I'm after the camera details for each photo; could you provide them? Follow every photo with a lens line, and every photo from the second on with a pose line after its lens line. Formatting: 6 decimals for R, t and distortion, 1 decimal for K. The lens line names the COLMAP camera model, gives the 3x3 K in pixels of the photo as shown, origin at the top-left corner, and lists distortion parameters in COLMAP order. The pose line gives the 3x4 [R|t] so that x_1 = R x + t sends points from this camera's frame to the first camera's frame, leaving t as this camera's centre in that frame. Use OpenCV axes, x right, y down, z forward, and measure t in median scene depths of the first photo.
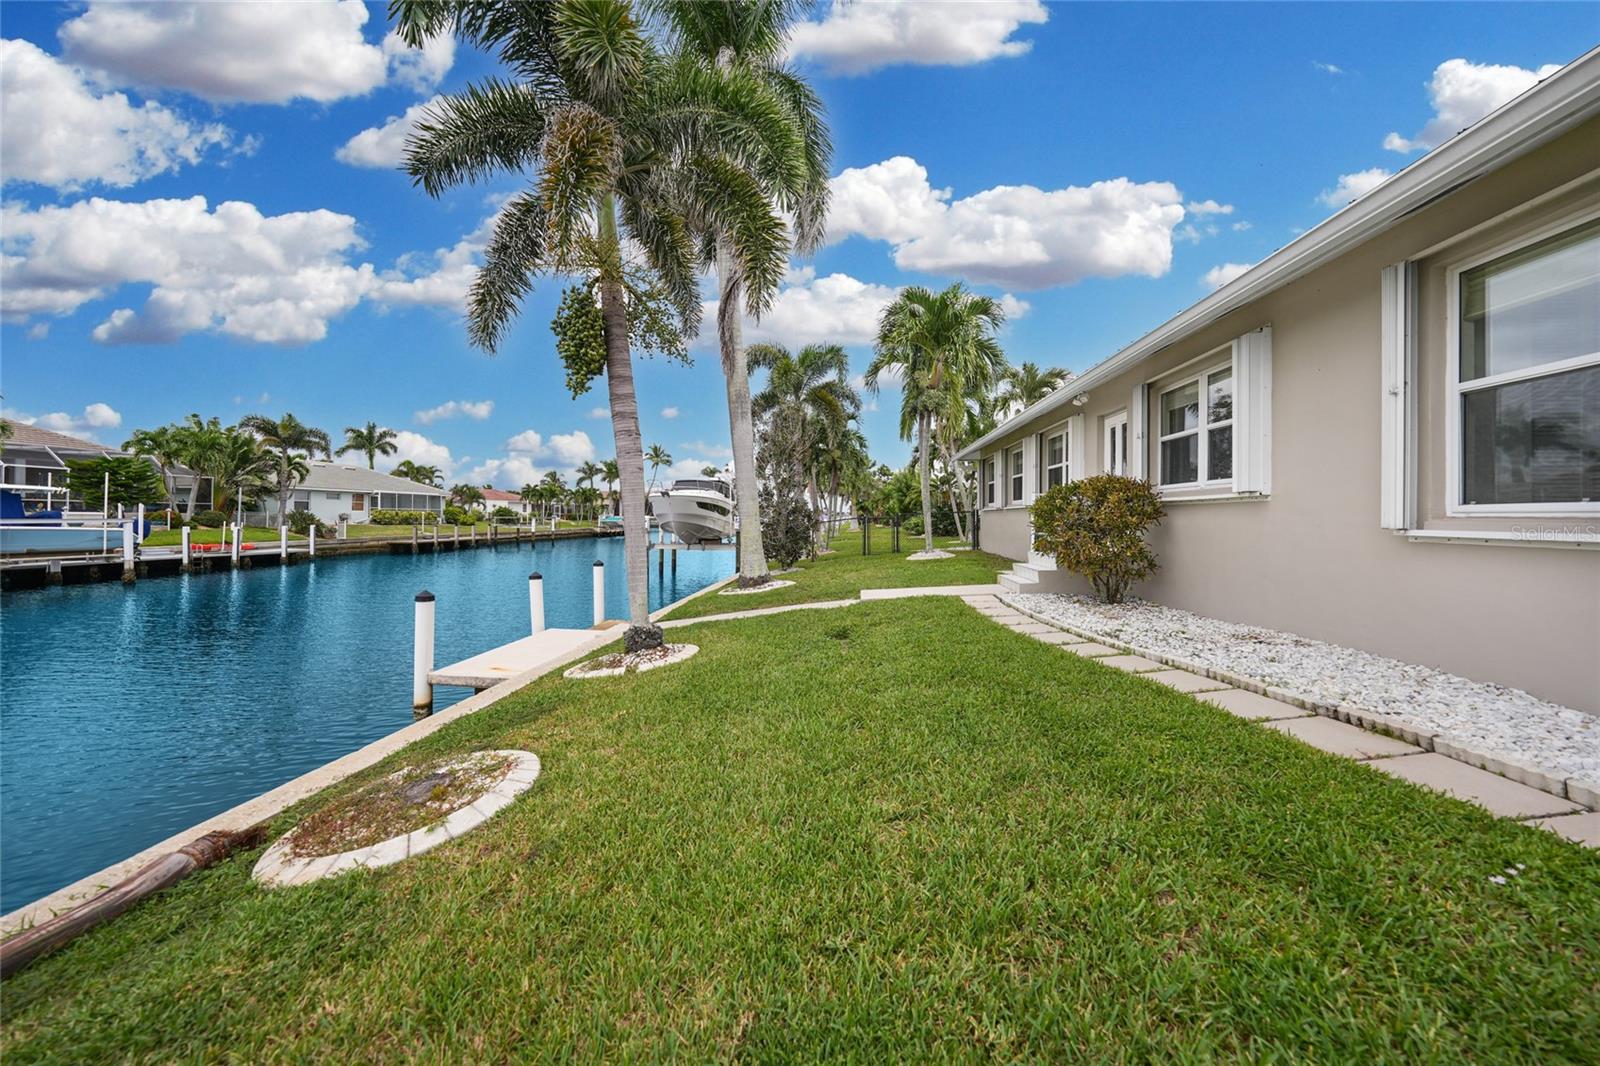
lens RADIAL K [[576.0, 0, 788.3], [0, 576.0, 515.8], [0, 0, 1]] dist [-0.000225, 0.000098]
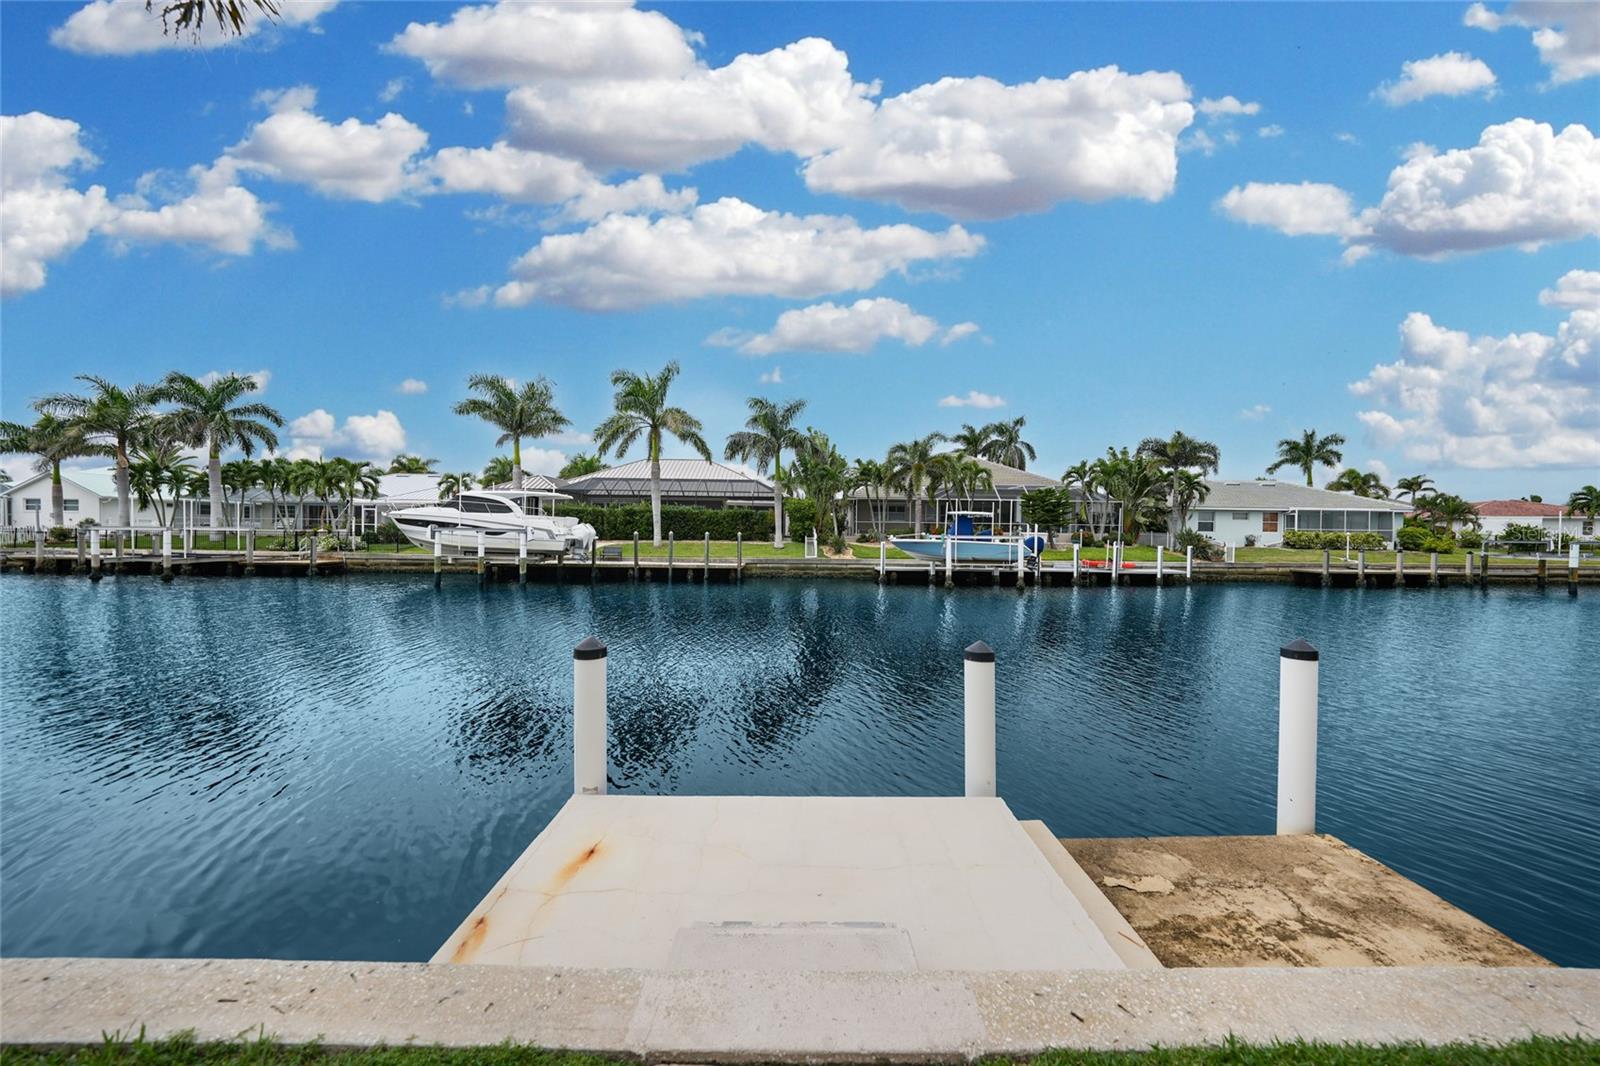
lens RADIAL K [[564.2, 0, 806.6], [0, 564.2, 541.5], [0, 0, 1]] dist [-0.011941, 0.000226]
pose [[0.147868, 0.010738, -0.988949, -0.016281], [-0.011060, 0.999896, 0.009203, 0.005655], [0.988945, 0.009577, 0.147972, 0.189948]]
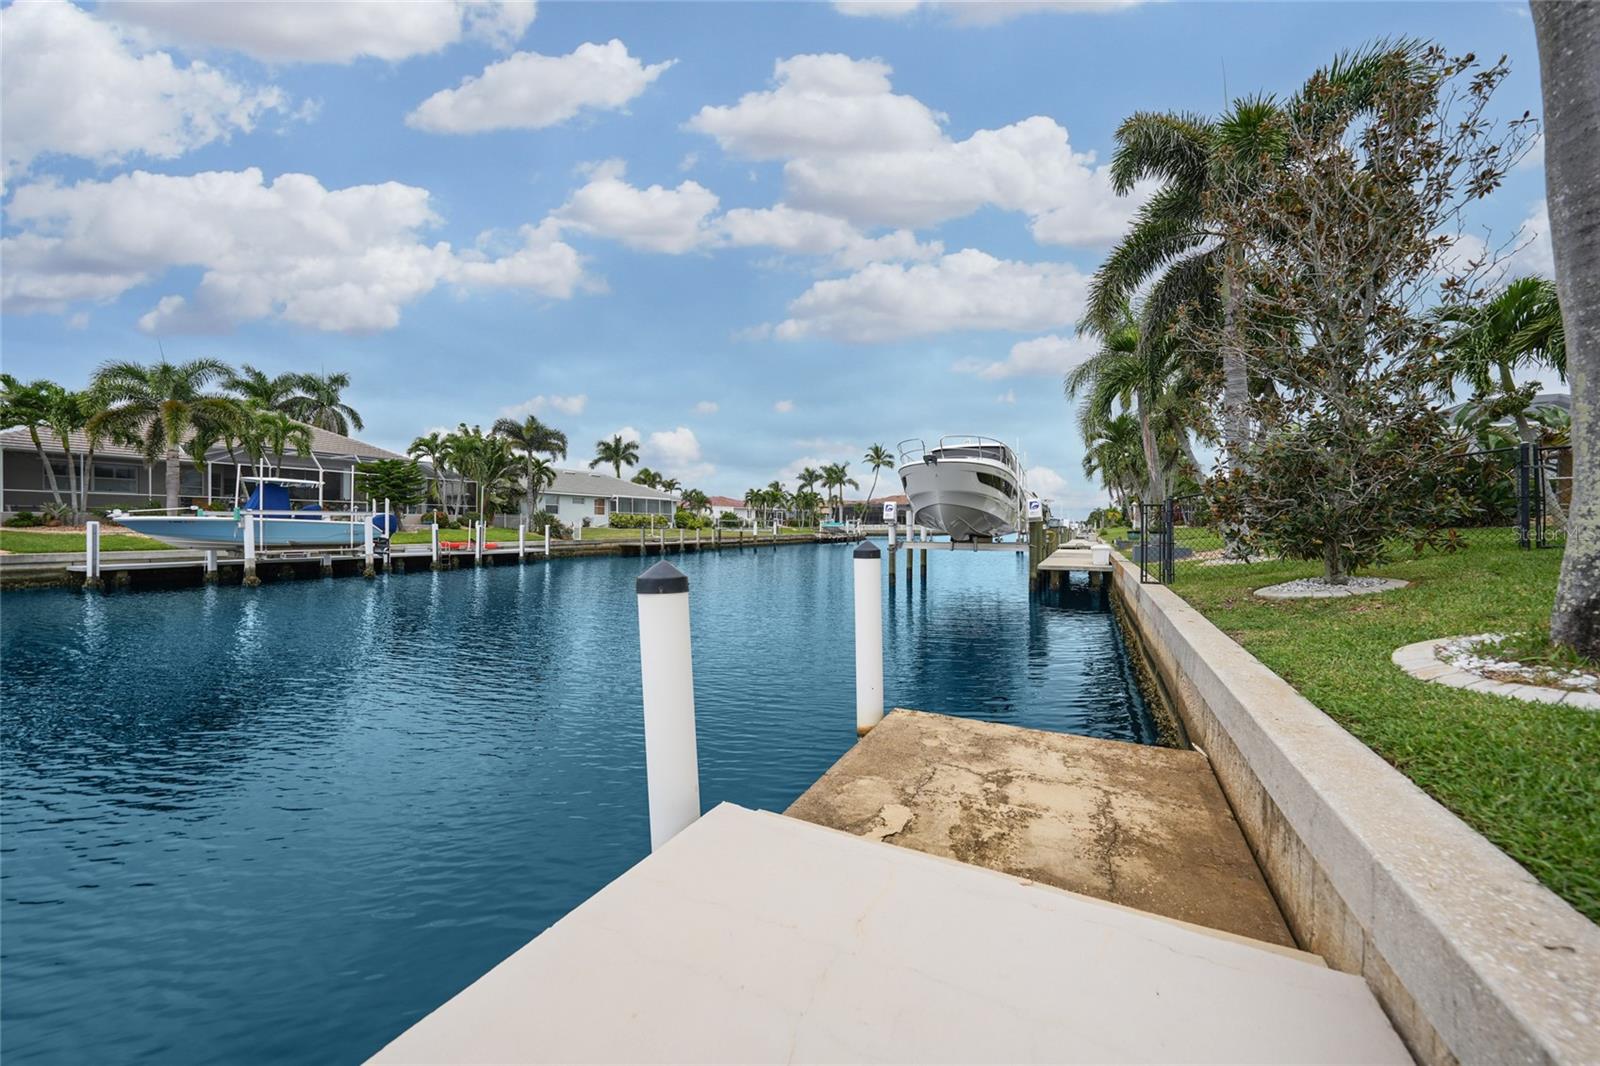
lens RADIAL K [[559.6, 0, 799.0], [0, 559.6, 529.8], [0, 0, 1]] dist [-0.011024, 0.000137]
pose [[0.939777, -0.005693, -0.341740, -0.071056], [0.006602, 0.999977, 0.001496, 0.019686], [0.341724, -0.003662, 0.939793, 0.185995]]
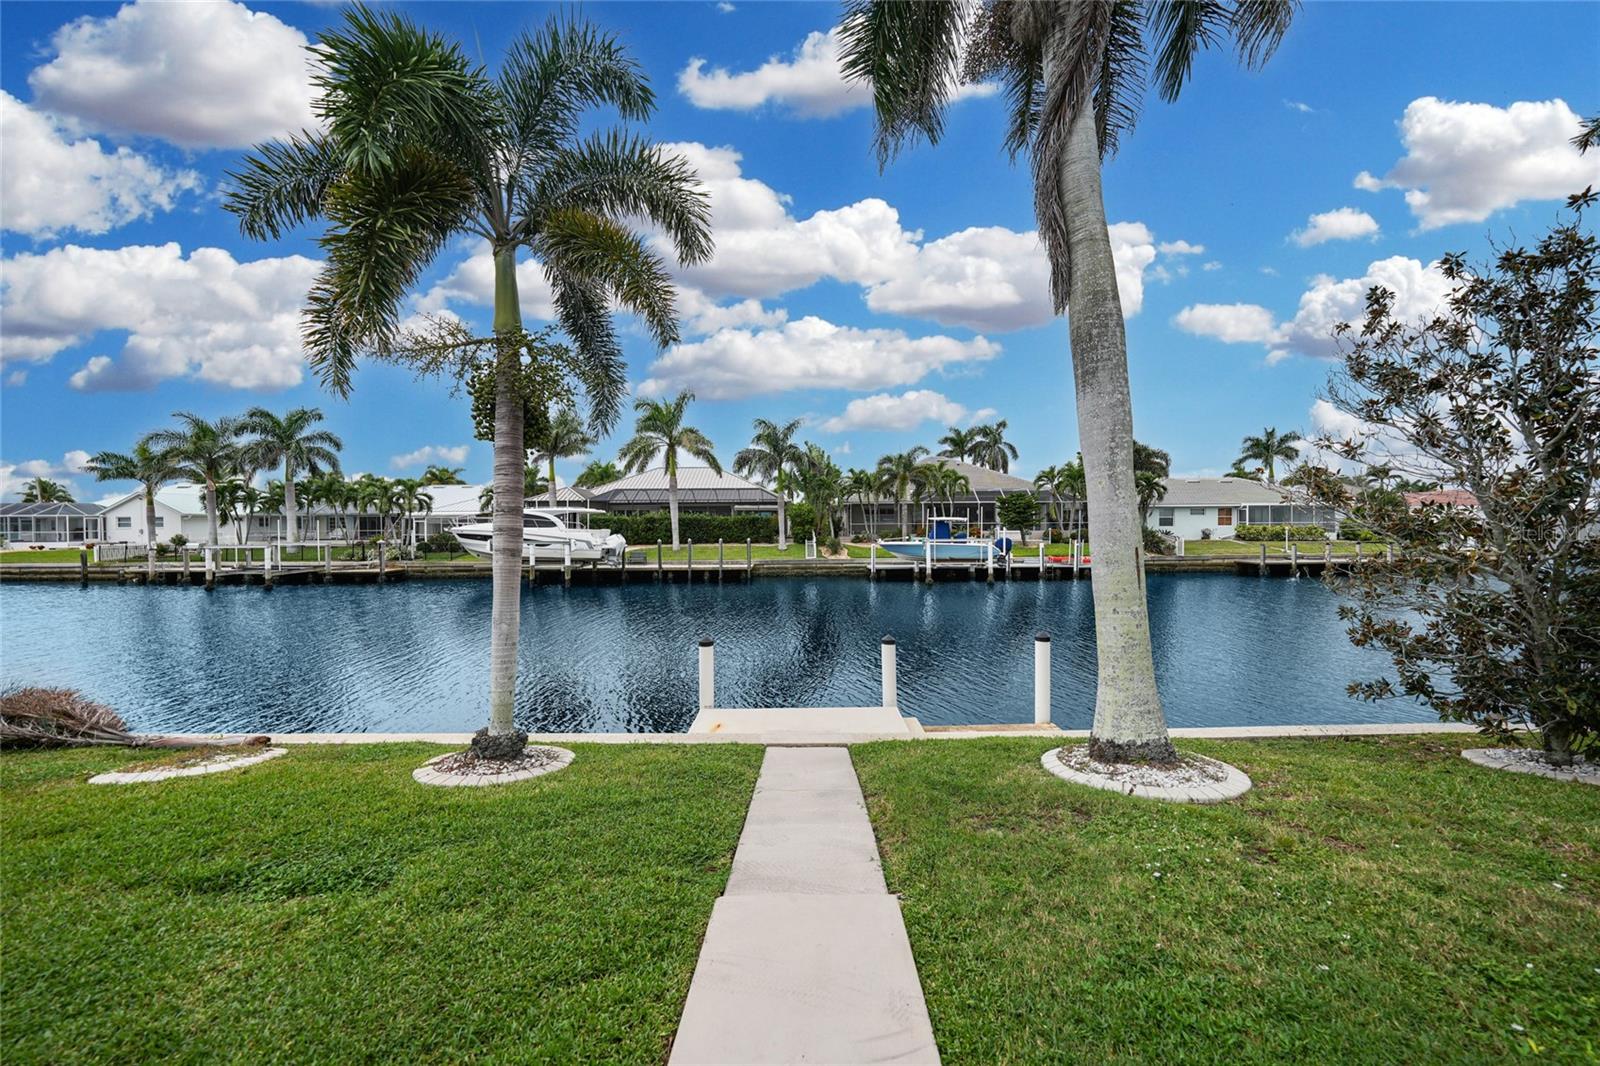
lens RADIAL K [[559.6, 0, 799.0], [0, 559.6, 529.8], [0, 0, 1]] dist [-0.011024, 0.000137]
pose [[0.132889, 0.005595, -0.991115, 0.082042], [0.008958, 0.999936, 0.006846, -0.014893], [0.991090, -0.009788, 0.132830, 0.176693]]
